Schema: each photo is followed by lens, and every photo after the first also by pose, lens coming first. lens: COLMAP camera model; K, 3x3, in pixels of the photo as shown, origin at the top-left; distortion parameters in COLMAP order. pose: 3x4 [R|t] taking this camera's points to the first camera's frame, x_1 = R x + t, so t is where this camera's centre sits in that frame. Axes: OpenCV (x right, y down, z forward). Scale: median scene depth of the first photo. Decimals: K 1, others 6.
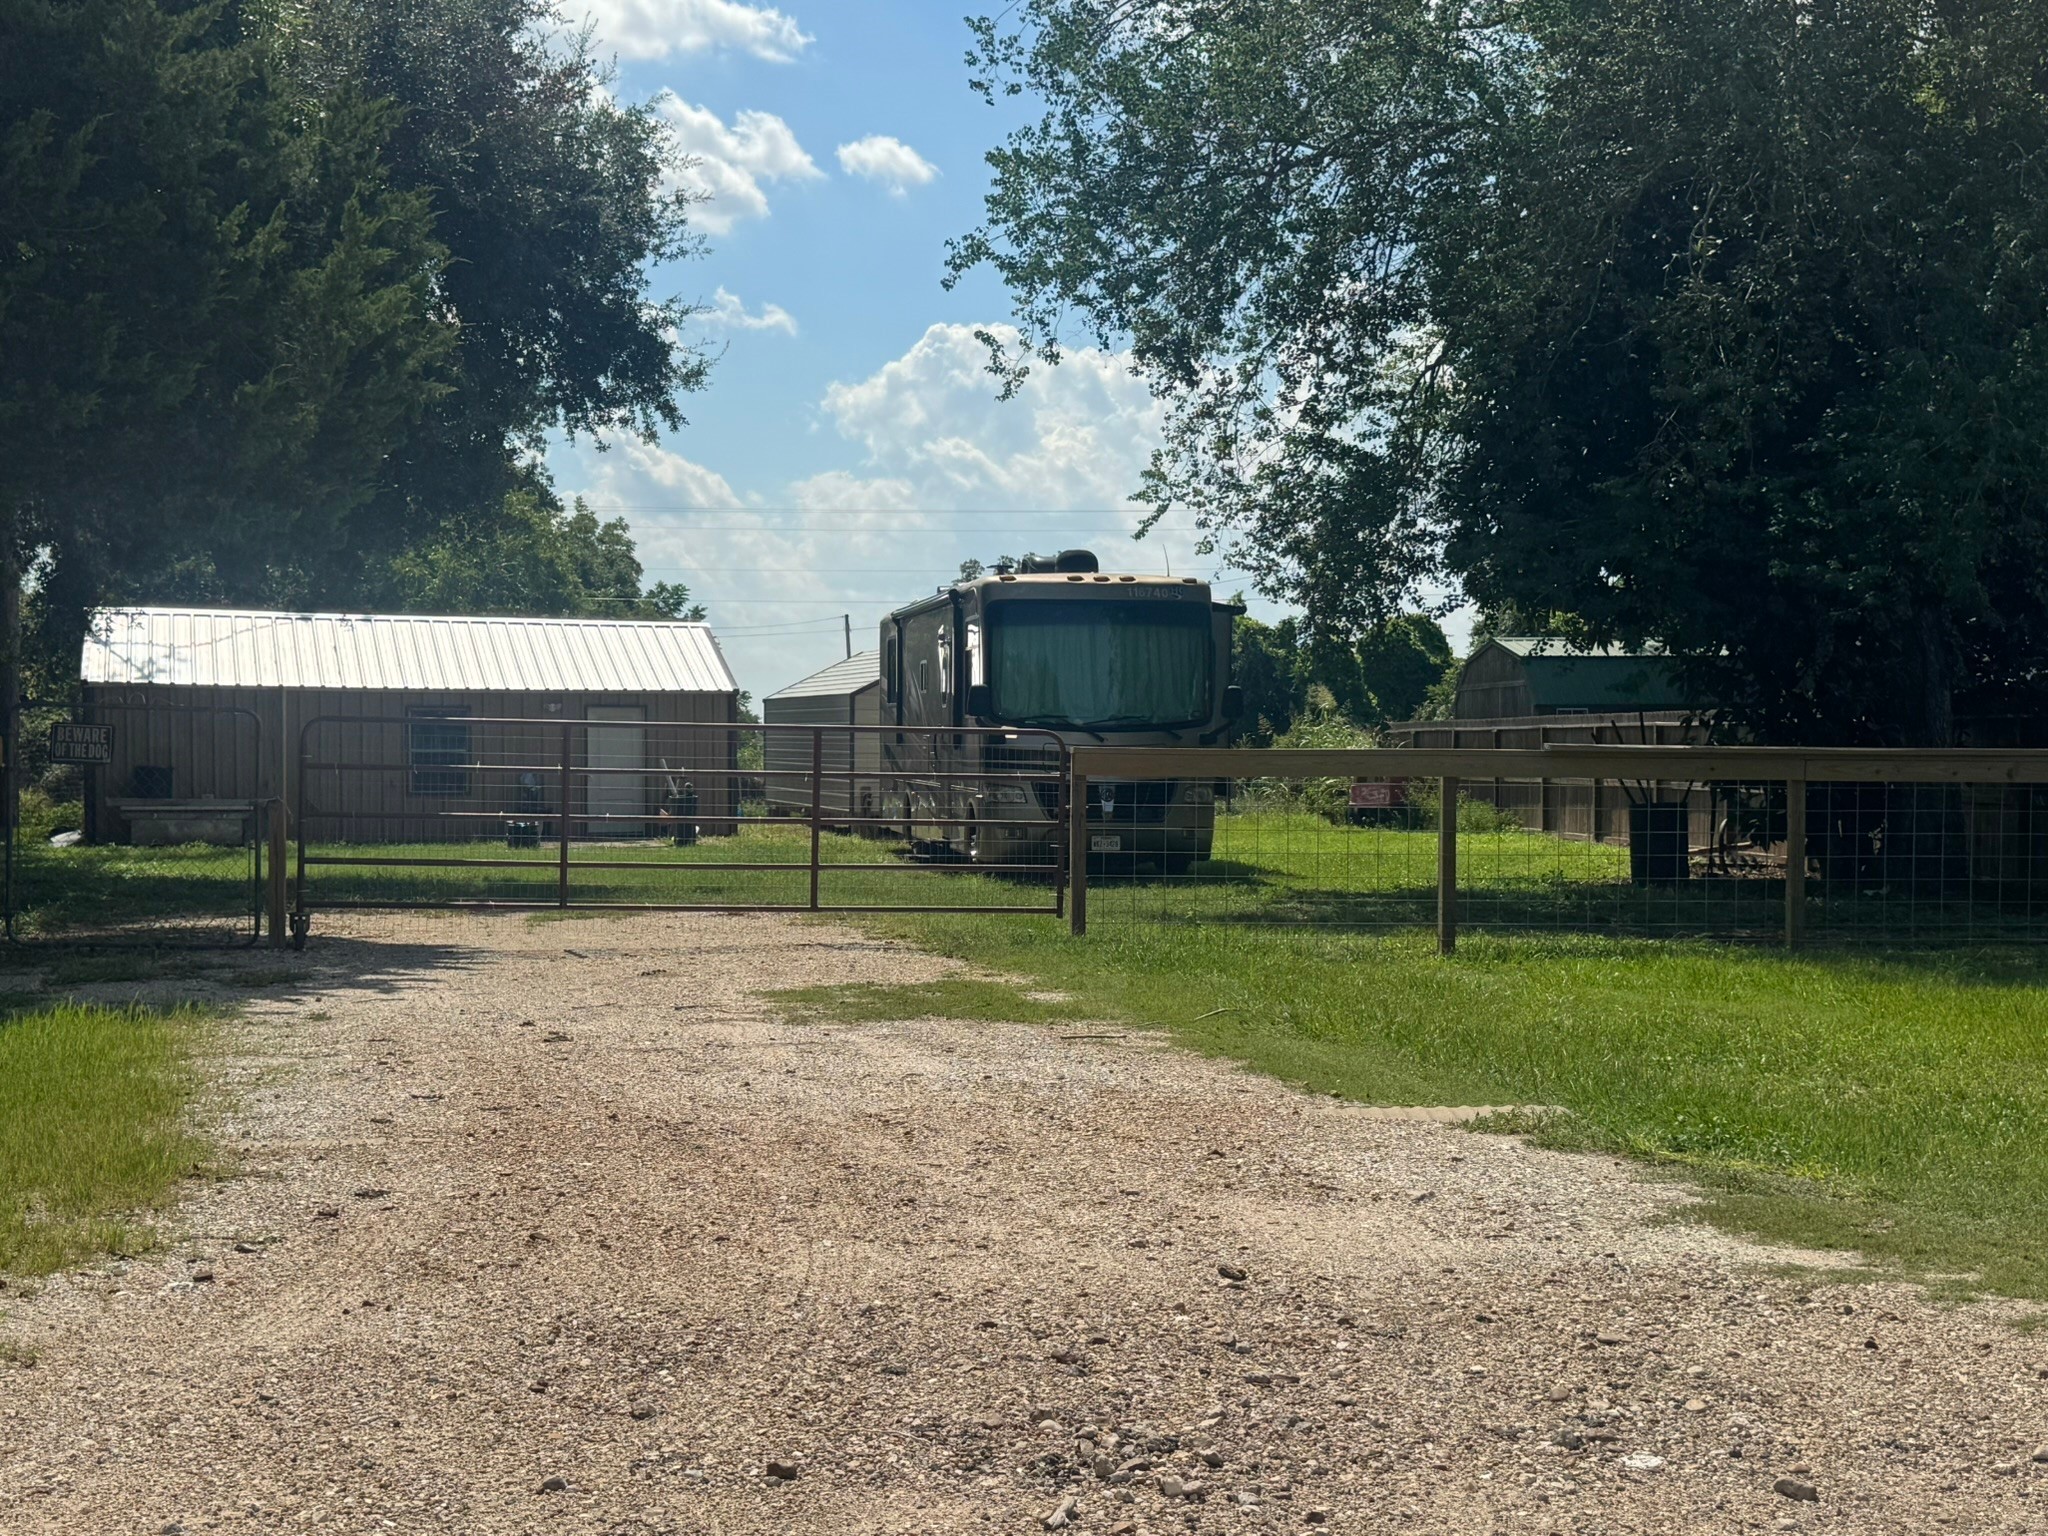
lens RADIAL K [[2531.7, 0, 1033.3], [0, 2531.7, 777.7], [0, 0, 1]] dist [0.099407, 0.000000]
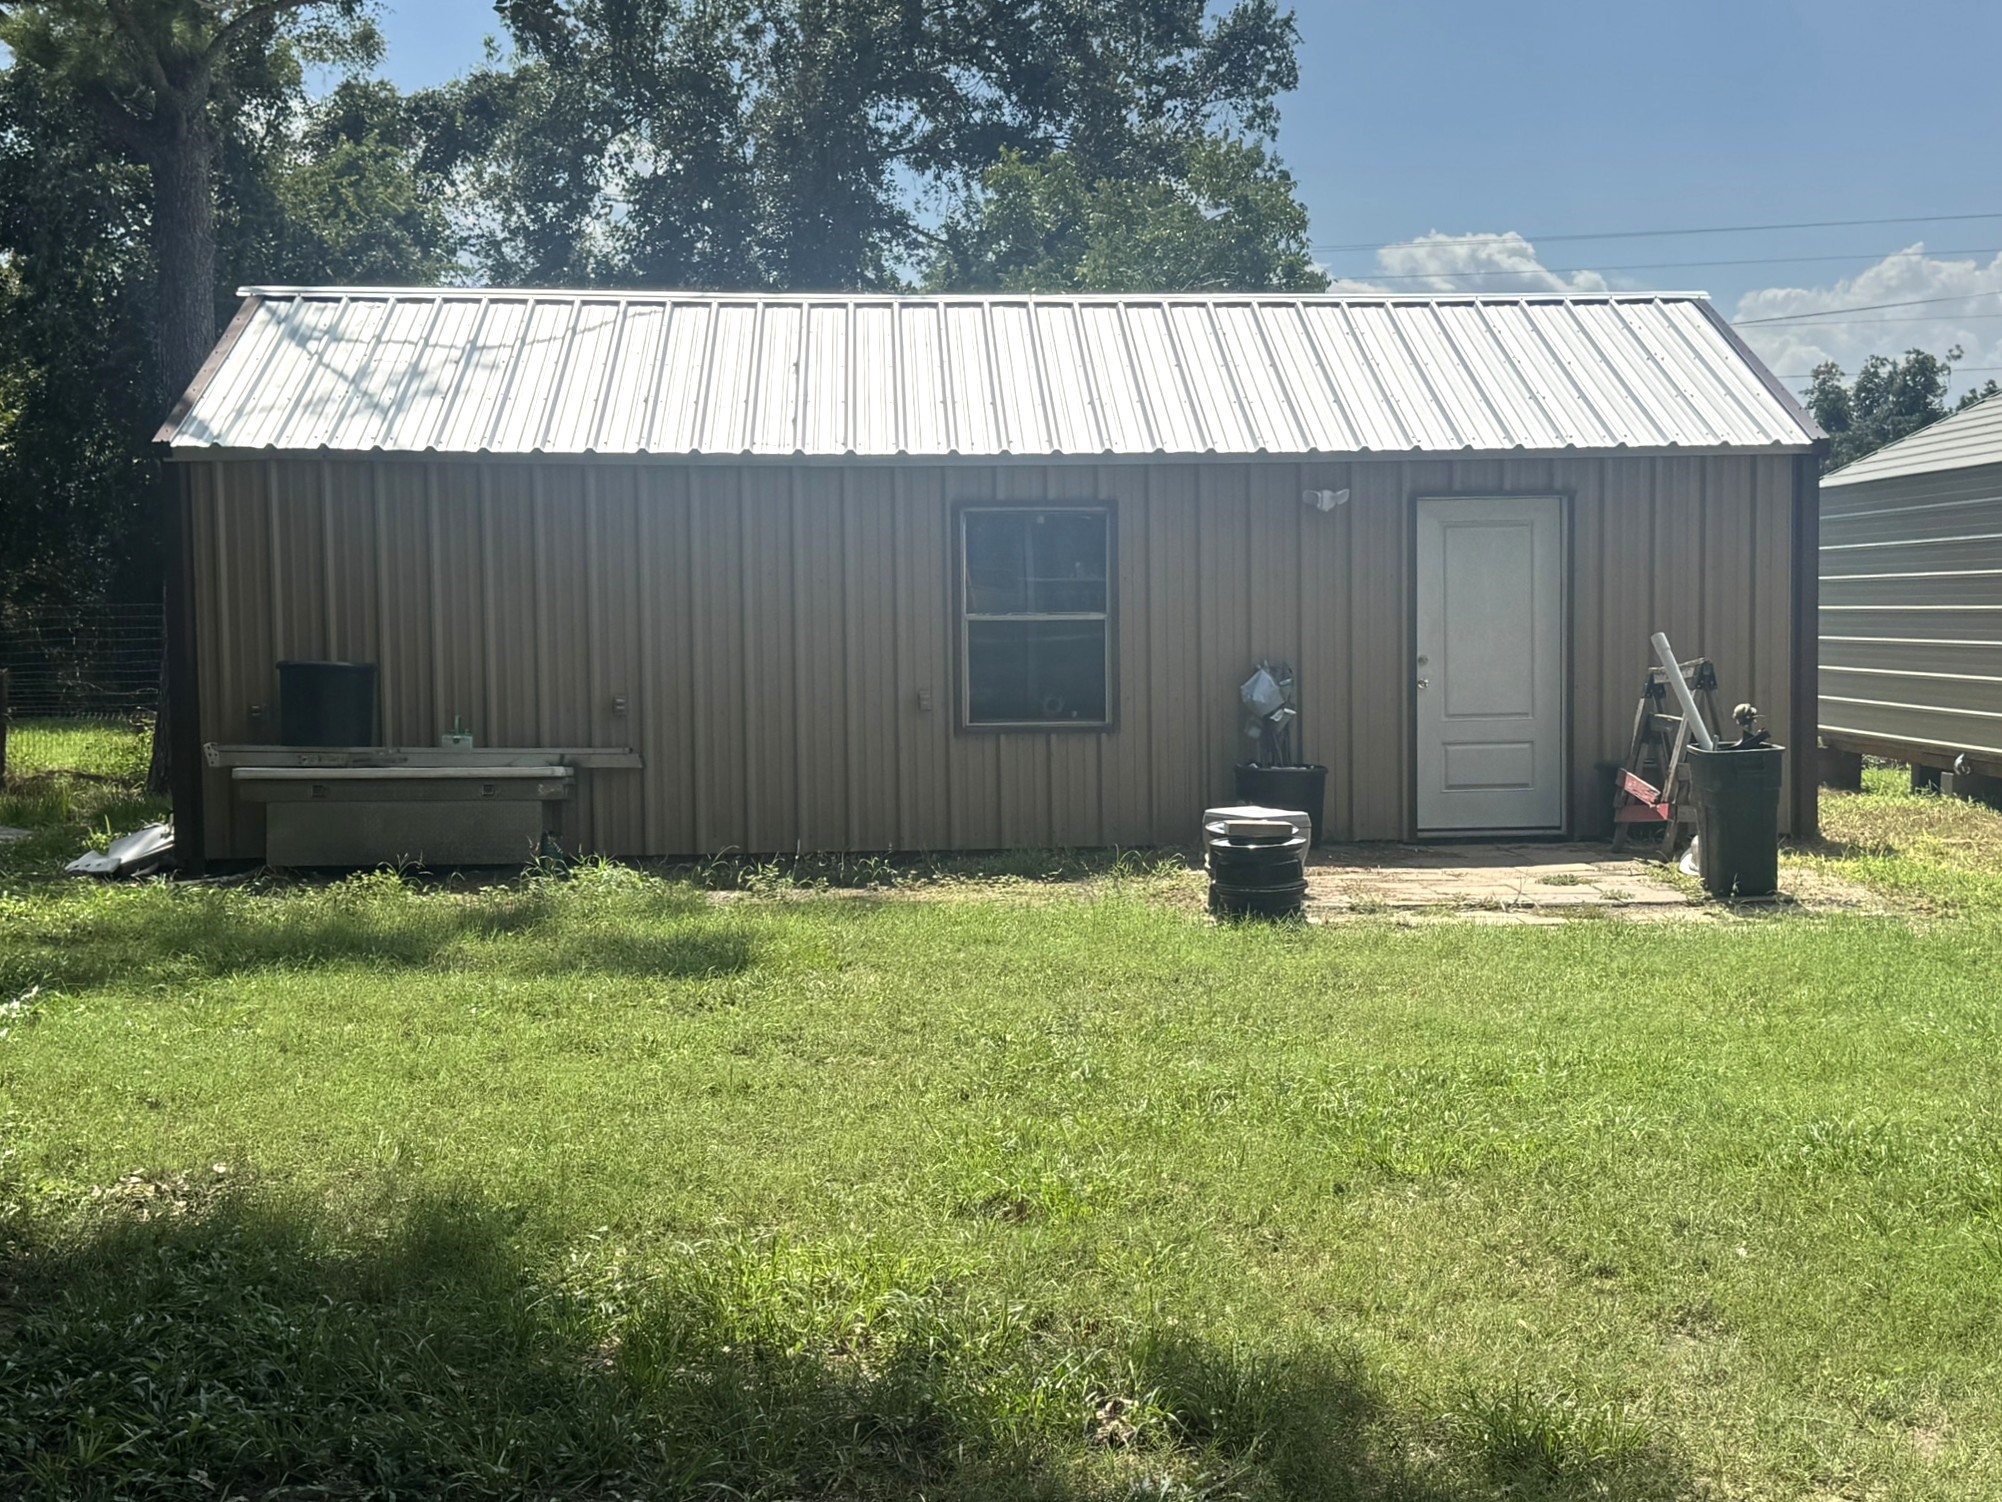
lens RADIAL K [[2607.8, 0, 1006.5], [0, 2607.8, 752.0], [0, 0, 1]] dist [0.043550, 0.000000]
pose [[0.959455, 0.004400, -0.281827, -0.183903], [0.006452, 0.999273, 0.037565, -0.006955], [0.281787, -0.037860, 0.958730, 0.898158]]
